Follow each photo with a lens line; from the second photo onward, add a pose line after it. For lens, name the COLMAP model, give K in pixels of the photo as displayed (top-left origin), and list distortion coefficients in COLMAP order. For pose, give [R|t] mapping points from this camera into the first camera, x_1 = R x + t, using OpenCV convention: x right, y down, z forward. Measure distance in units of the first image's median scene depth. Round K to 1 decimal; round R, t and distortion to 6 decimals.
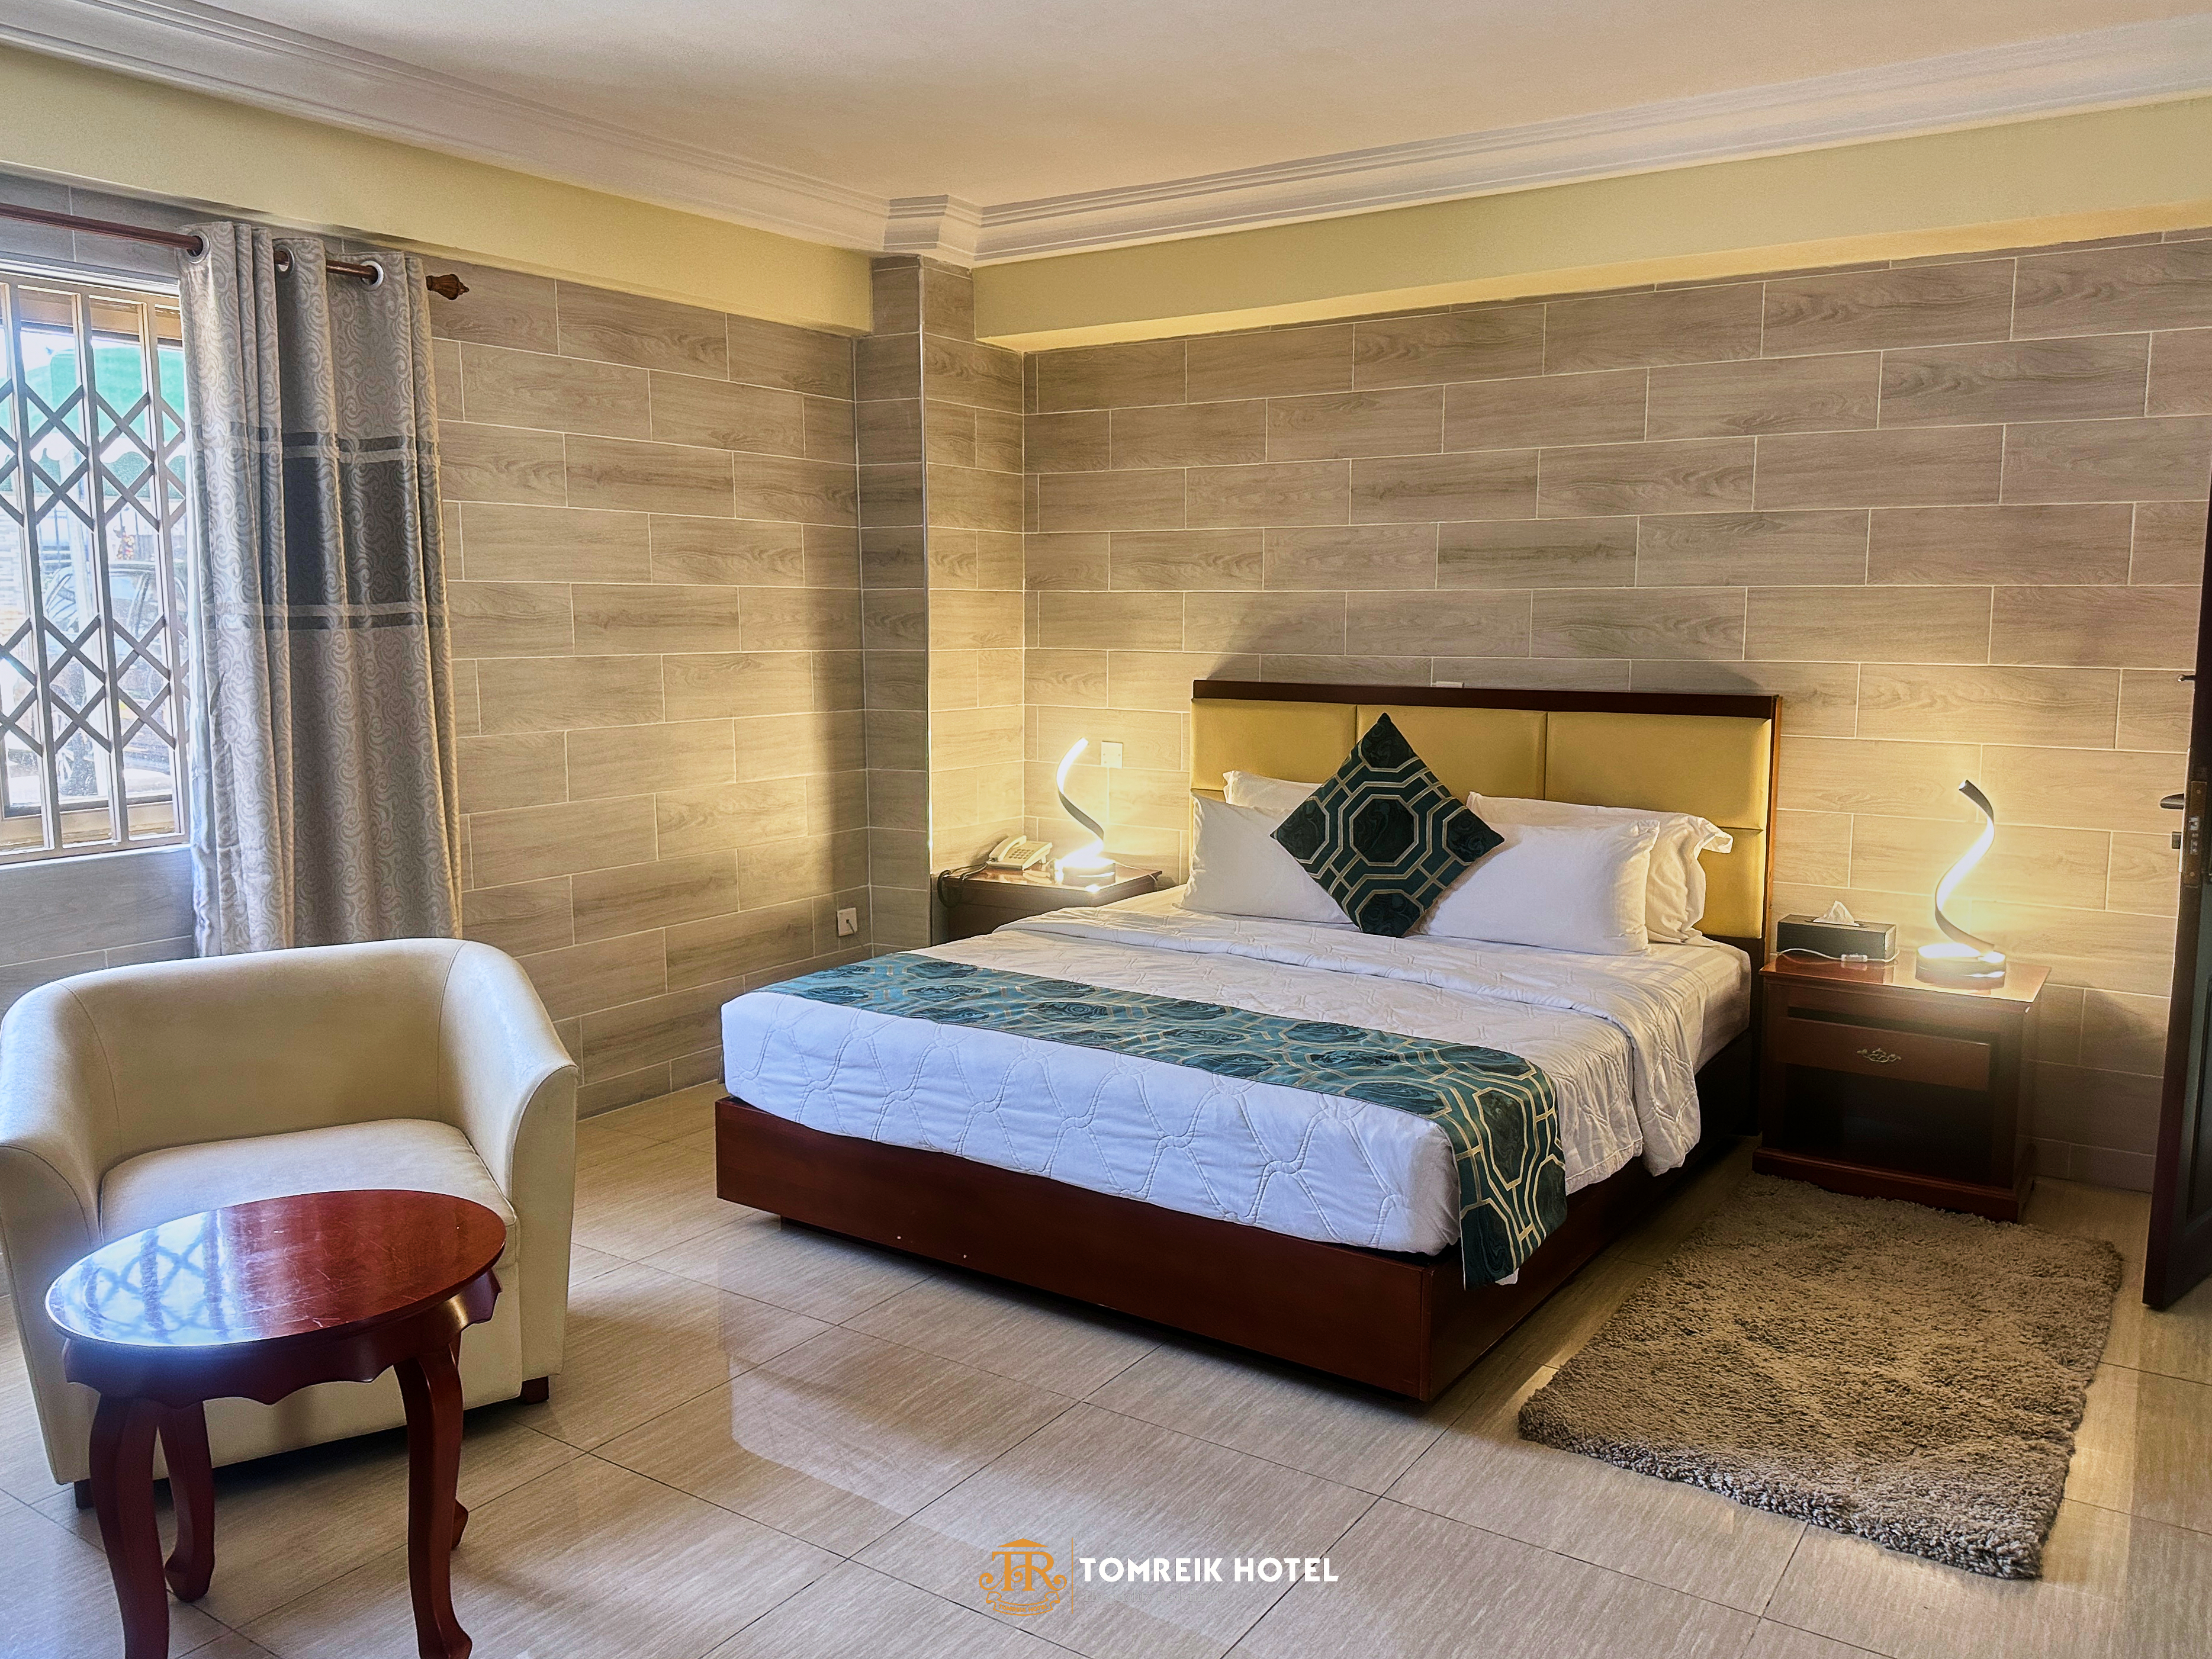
lens RADIAL K [[1606.3, 0, 1151.6], [0, 1606.3, 820.9], [0, 0, 1]] dist [0.059510, -0.093693]
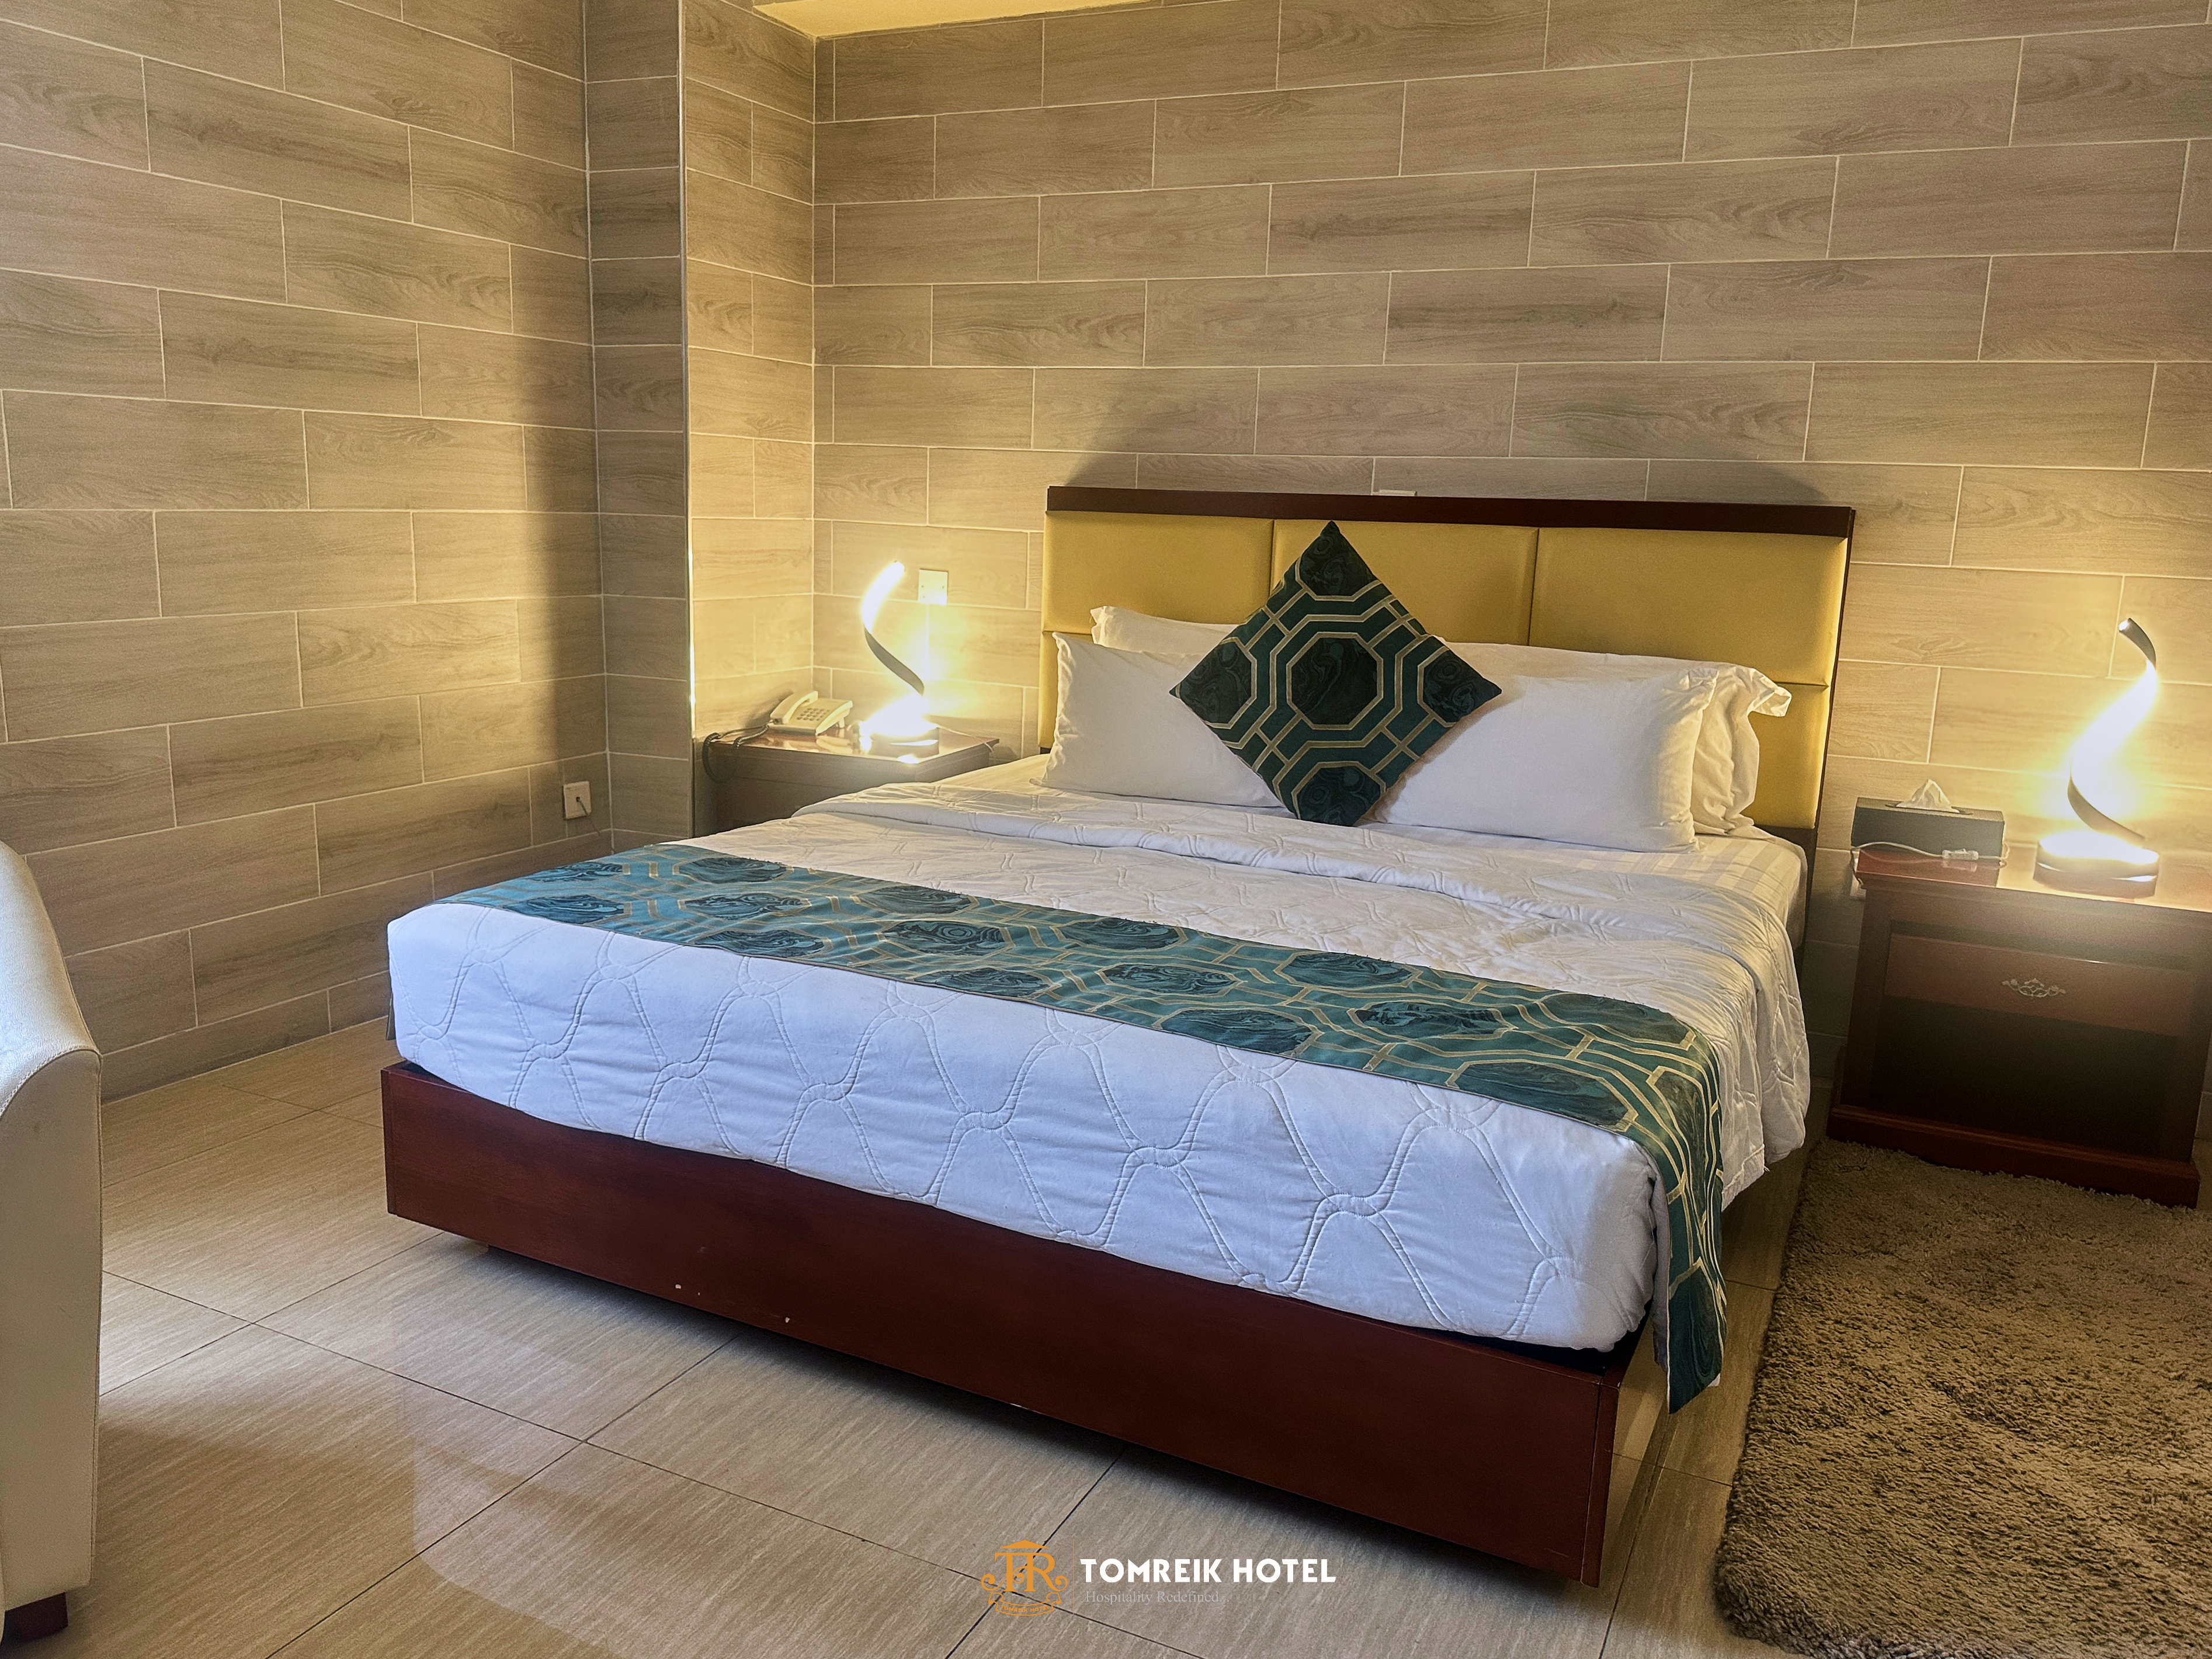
lens RADIAL K [[1667.0, 0, 1106.0], [0, 1667.0, 829.5], [0, 0, 1]] dist [0.101234, -0.201118]
pose [[0.992084, 0.005349, 0.125465, -0.054985], [-0.014756, 0.997137, 0.074164, 0.018472], [-0.124709, -0.075428, 0.989322, 0.247865]]
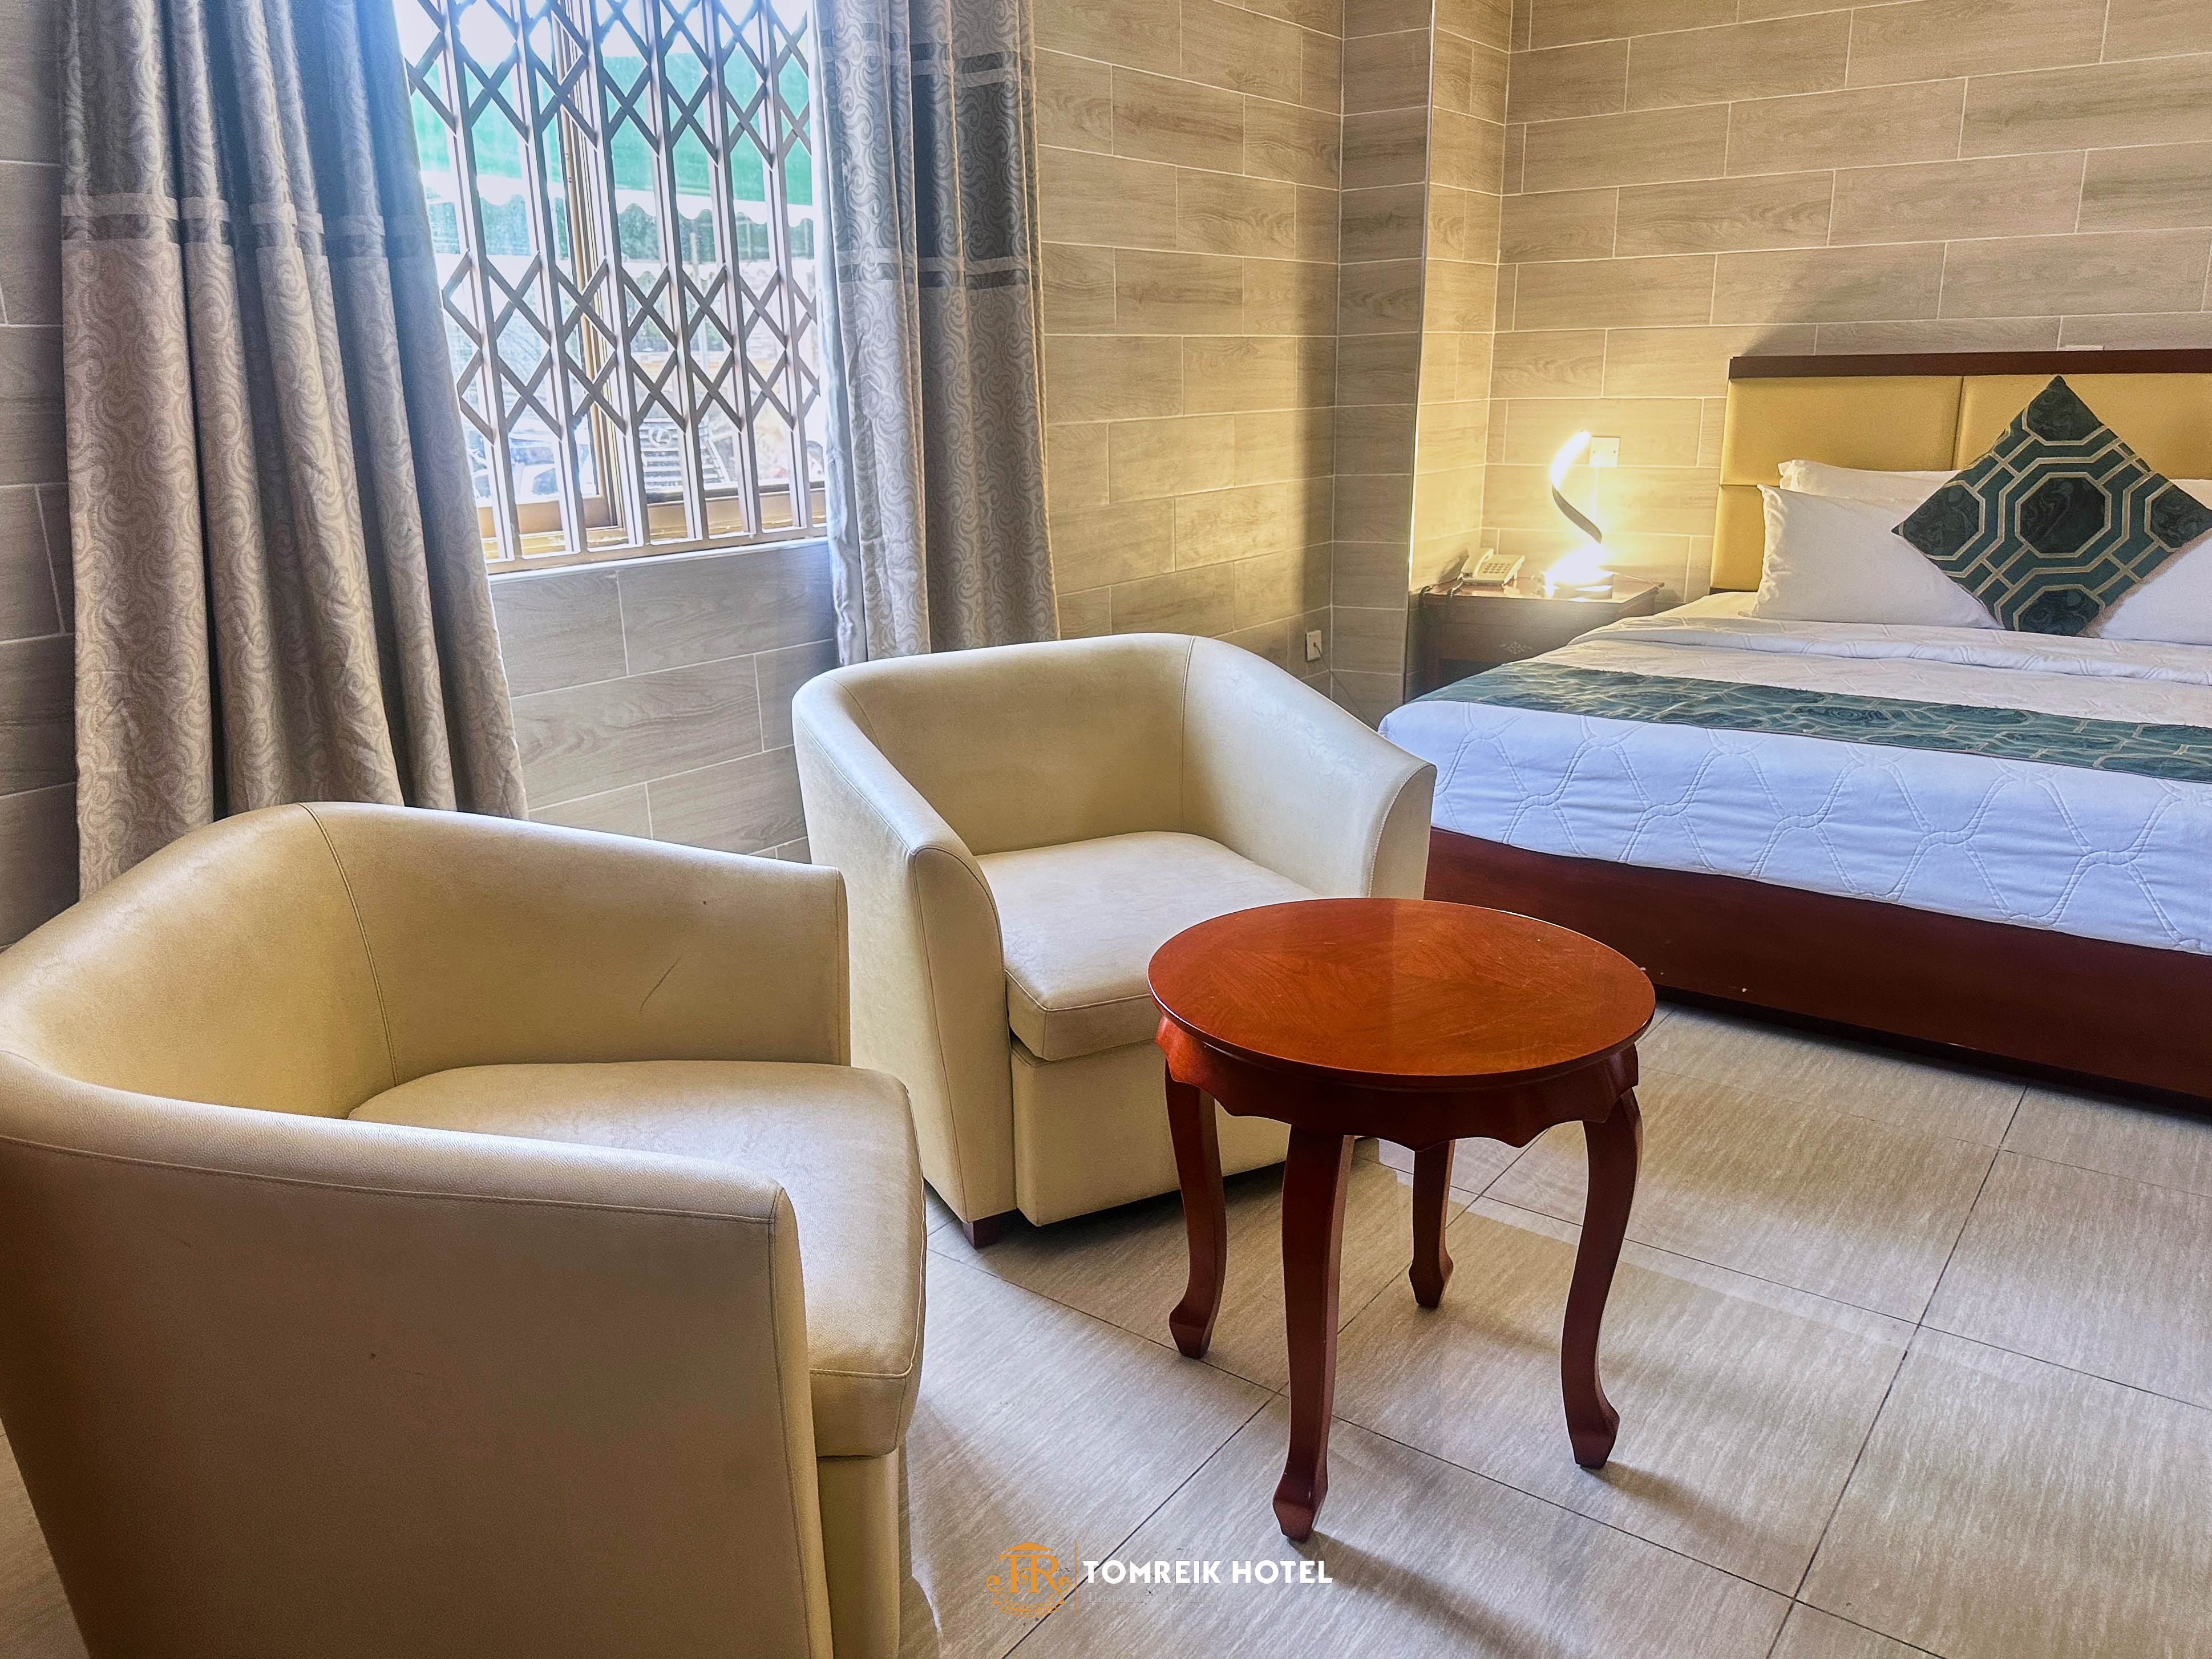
lens RADIAL K [[1606.3, 0, 1151.6], [0, 1606.3, 820.9], [0, 0, 1]] dist [0.059510, -0.093693]
pose [[0.997012, -0.002940, -0.077188, -0.270316], [0.014562, 0.988511, 0.150445, 0.029797], [0.075859, -0.151119, 0.985600, 0.086102]]
